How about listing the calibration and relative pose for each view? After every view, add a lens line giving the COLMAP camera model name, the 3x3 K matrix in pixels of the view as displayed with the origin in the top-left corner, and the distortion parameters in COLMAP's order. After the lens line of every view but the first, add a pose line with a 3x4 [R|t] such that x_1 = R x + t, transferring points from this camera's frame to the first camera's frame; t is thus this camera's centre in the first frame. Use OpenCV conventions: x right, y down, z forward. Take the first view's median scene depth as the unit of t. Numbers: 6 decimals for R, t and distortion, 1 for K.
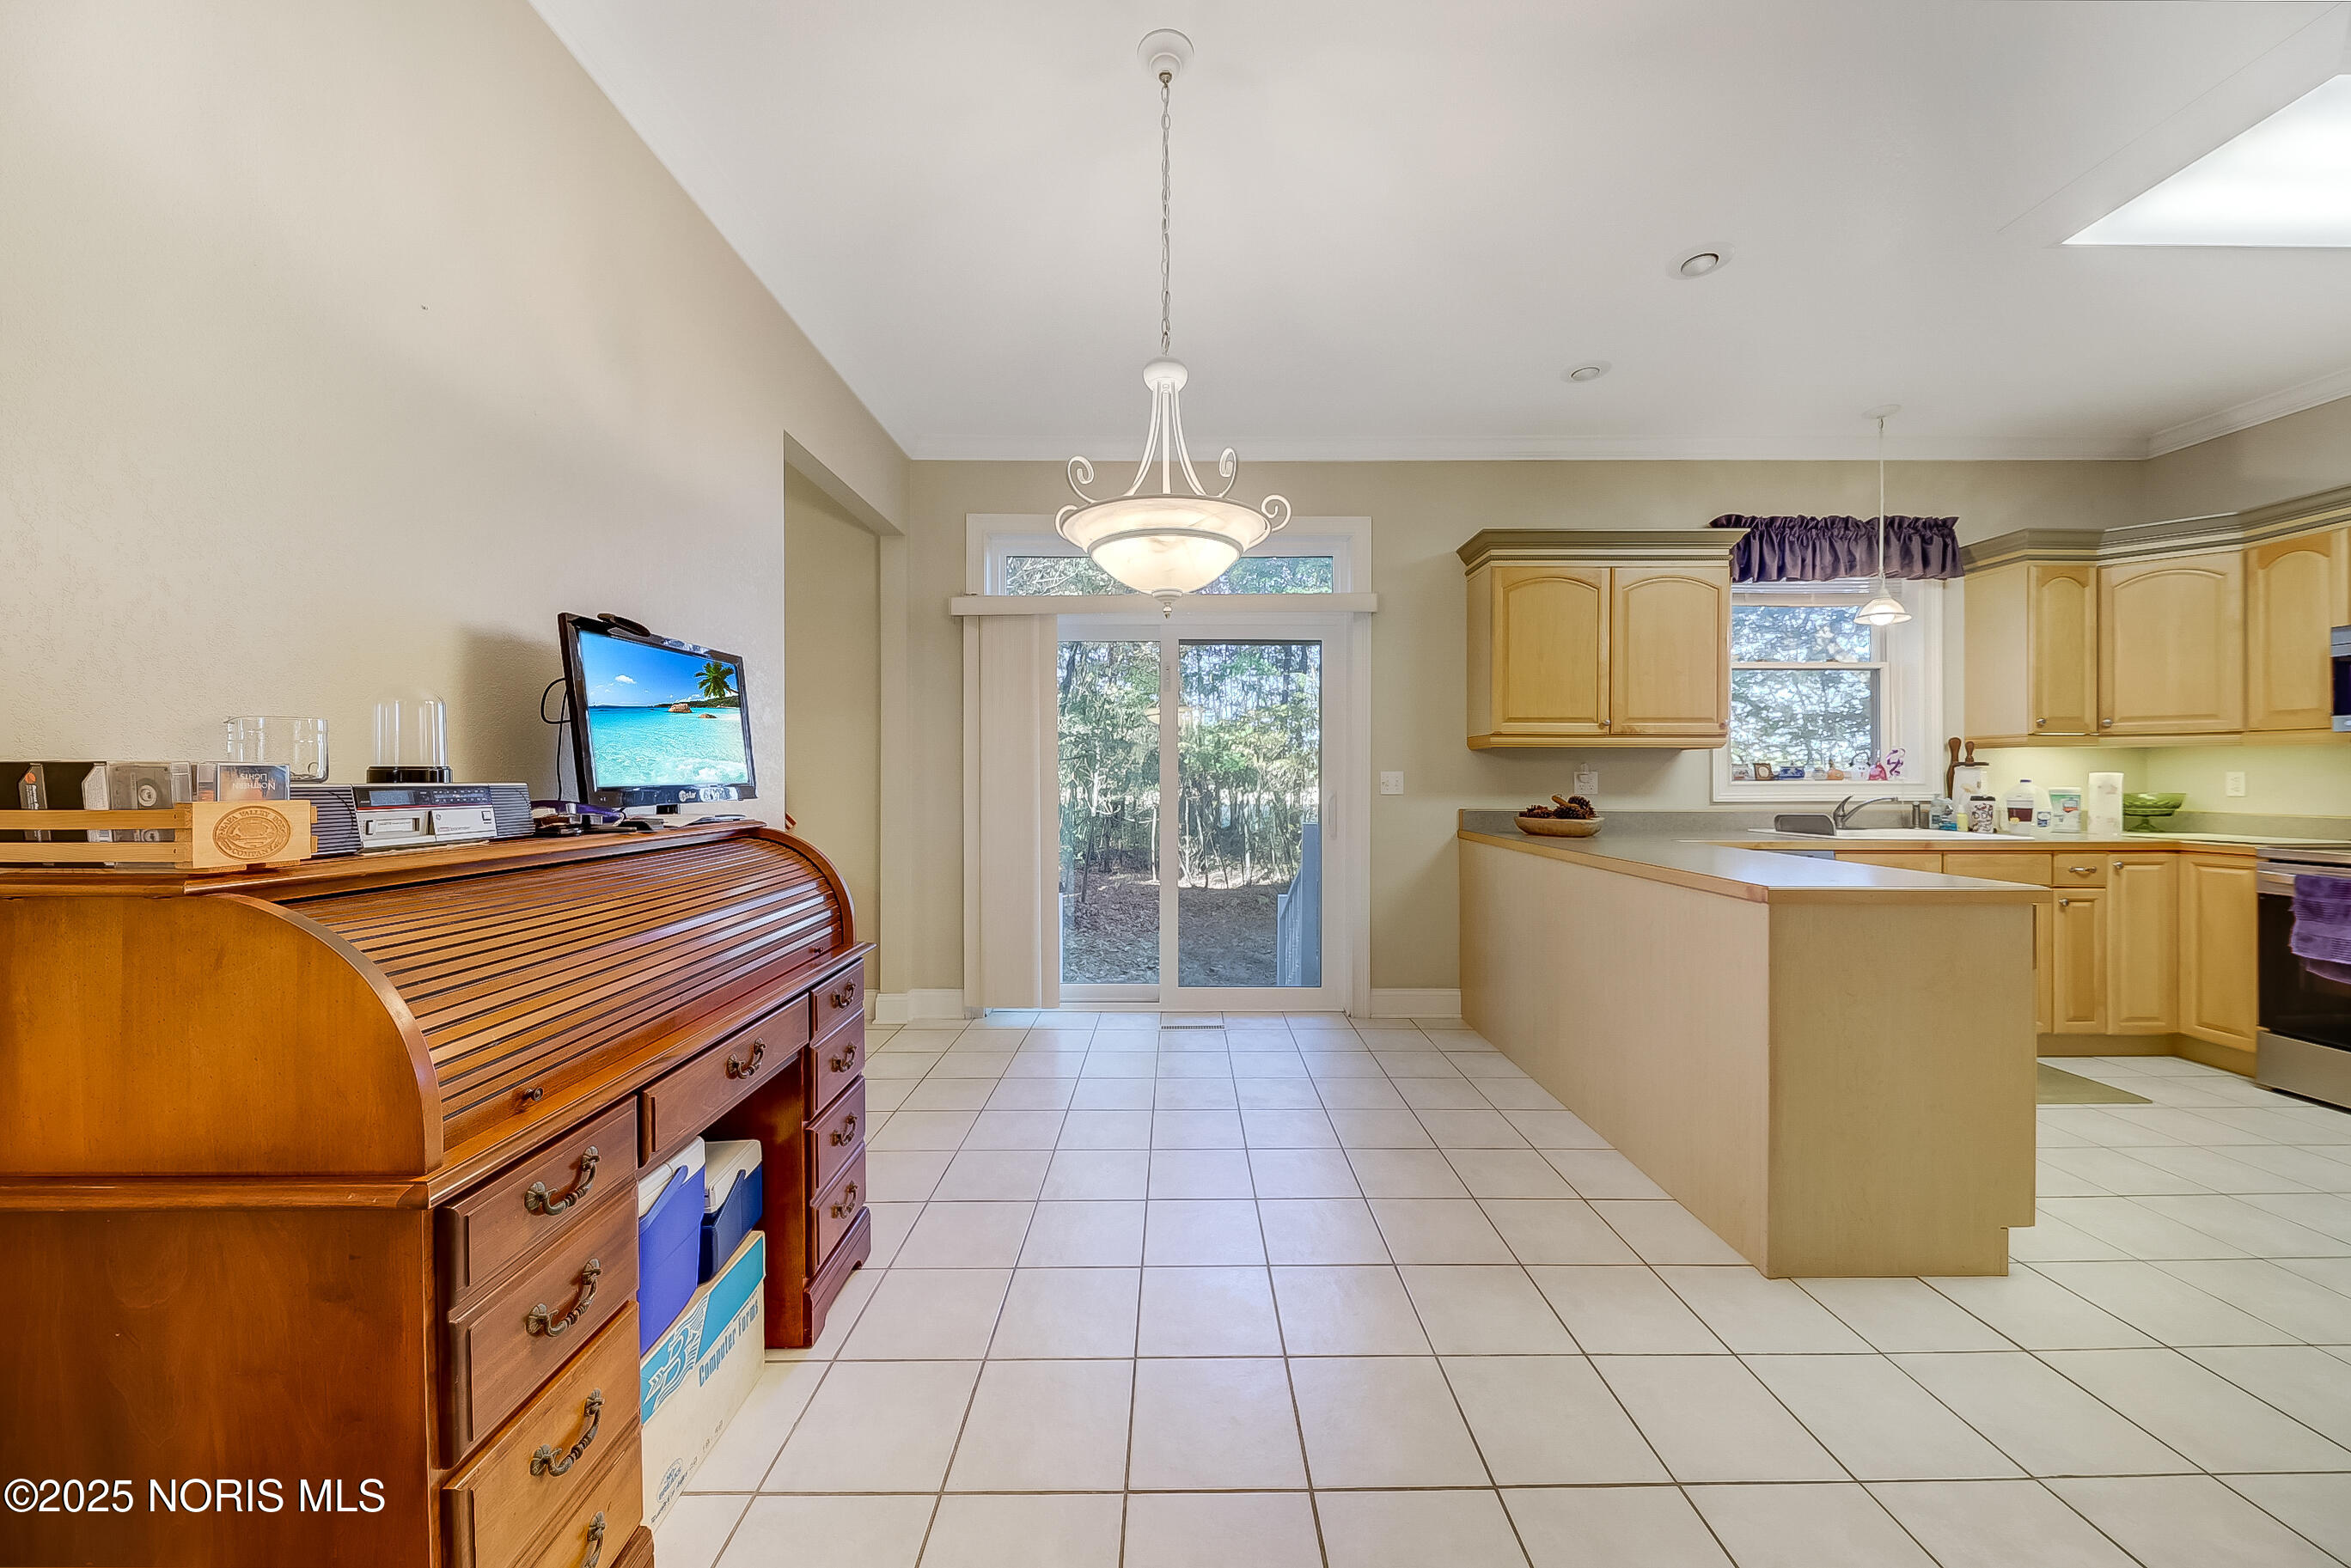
lens RADIAL K [[820.9, 0, 1184.4], [0, 820.9, 777.5], [0, 0, 1]] dist [0.003923, -0.003522]
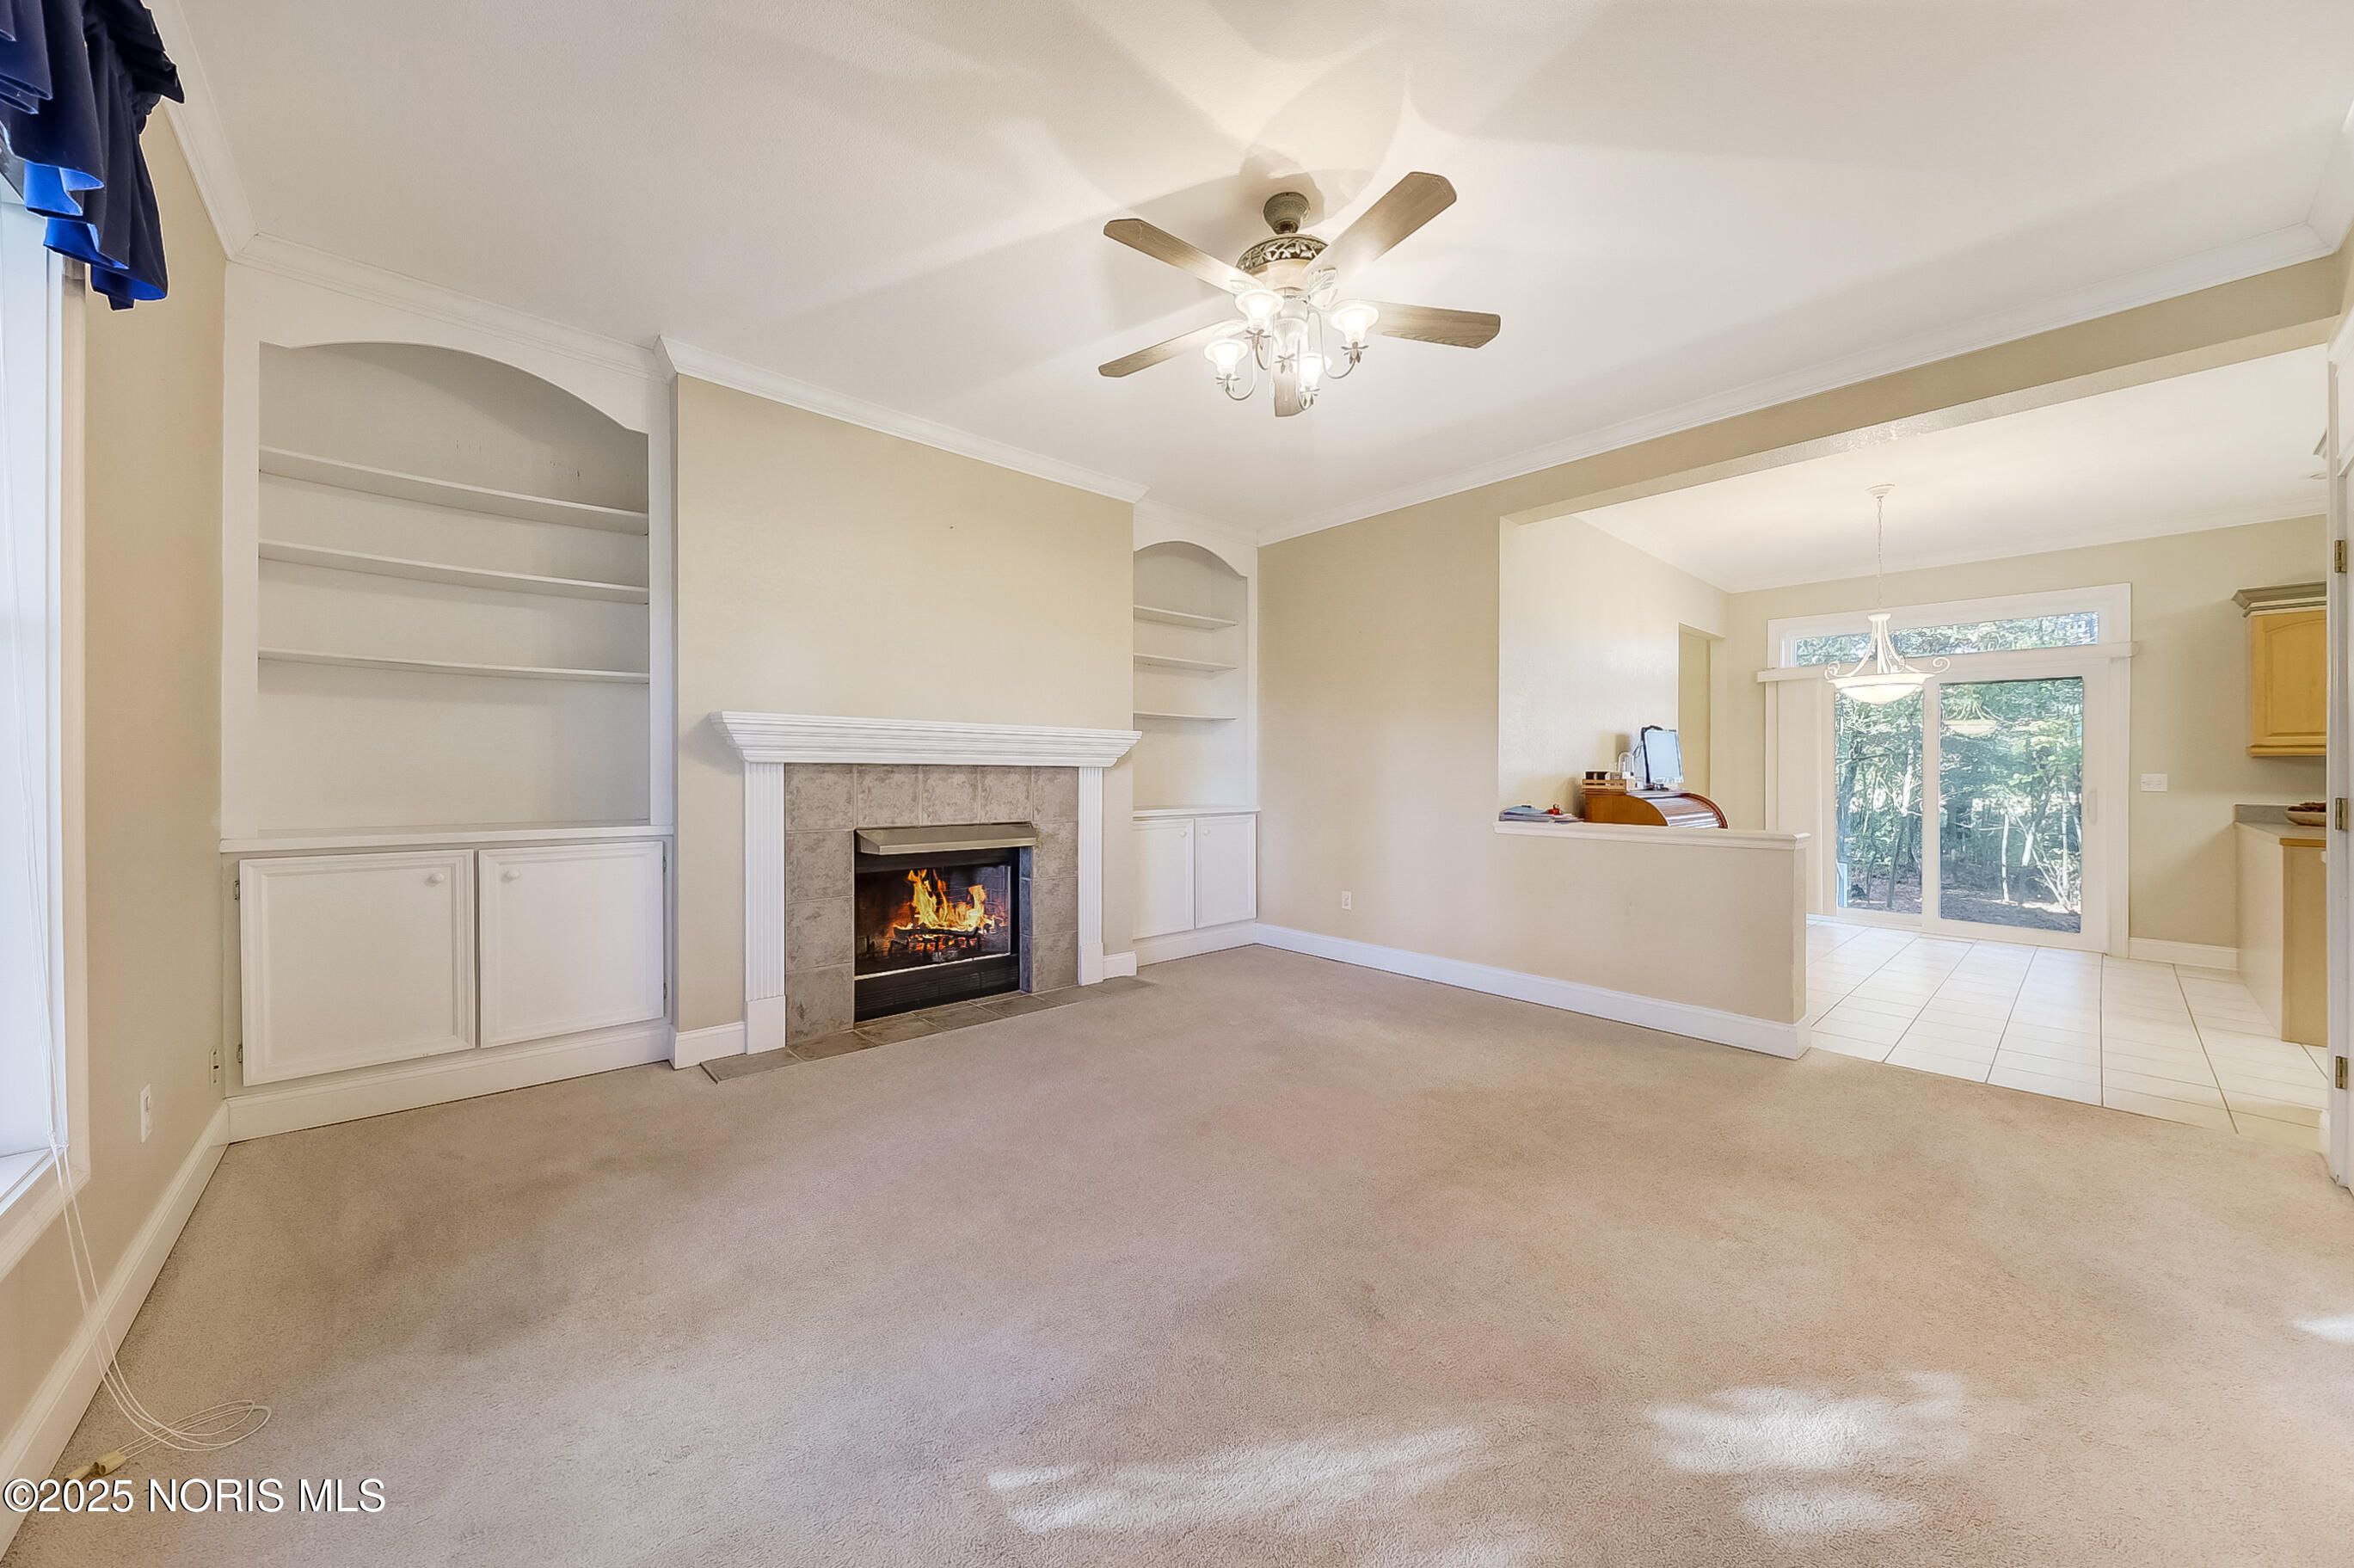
lens RADIAL K [[822.0, 0, 1168.8], [0, 822.0, 780.3], [0, 0, 1]] dist [0.003923, -0.003522]
pose [[0.654414, 0.003620, -0.756128, 0.226997], [-0.006911, 0.999975, -0.001194, 0.014911], [0.756105, 0.006007, 0.654423, -1.136386]]
